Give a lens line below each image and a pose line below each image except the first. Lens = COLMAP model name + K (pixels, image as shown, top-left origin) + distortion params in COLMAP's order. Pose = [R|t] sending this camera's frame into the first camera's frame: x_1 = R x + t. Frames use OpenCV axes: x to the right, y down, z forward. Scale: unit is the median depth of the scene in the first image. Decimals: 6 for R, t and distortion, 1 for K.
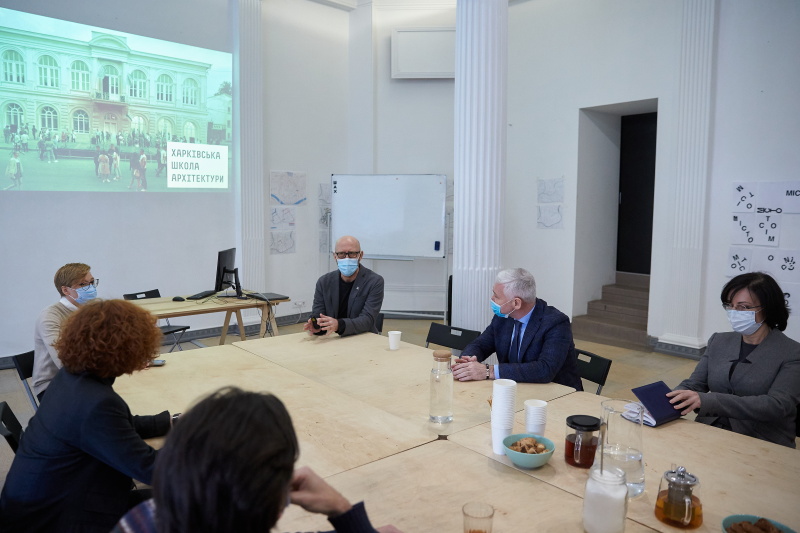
lens RADIAL K [[552.5, 0, 400.0], [0, 552.5, 266.5], [0, 0, 1]] dist [-0.092146, 0.001300]
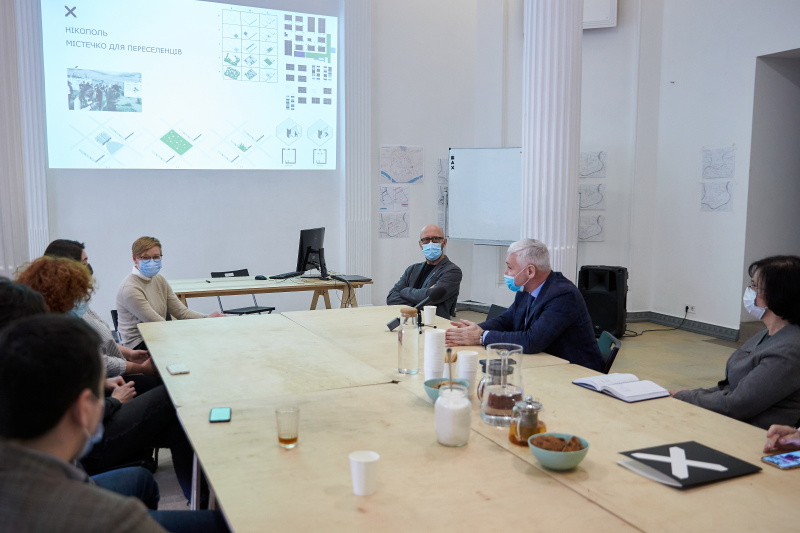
lens RADIAL K [[682.4, 0, 400.0], [0, 682.4, 266.5], [0, 0, 1]] dist [-0.050412, 0.006086]
pose [[0.964202, 0.023995, -0.264081, 0.145865], [-0.022513, 0.999709, 0.008636, 0.021480], [0.264211, -0.002381, 0.964462, -0.108564]]
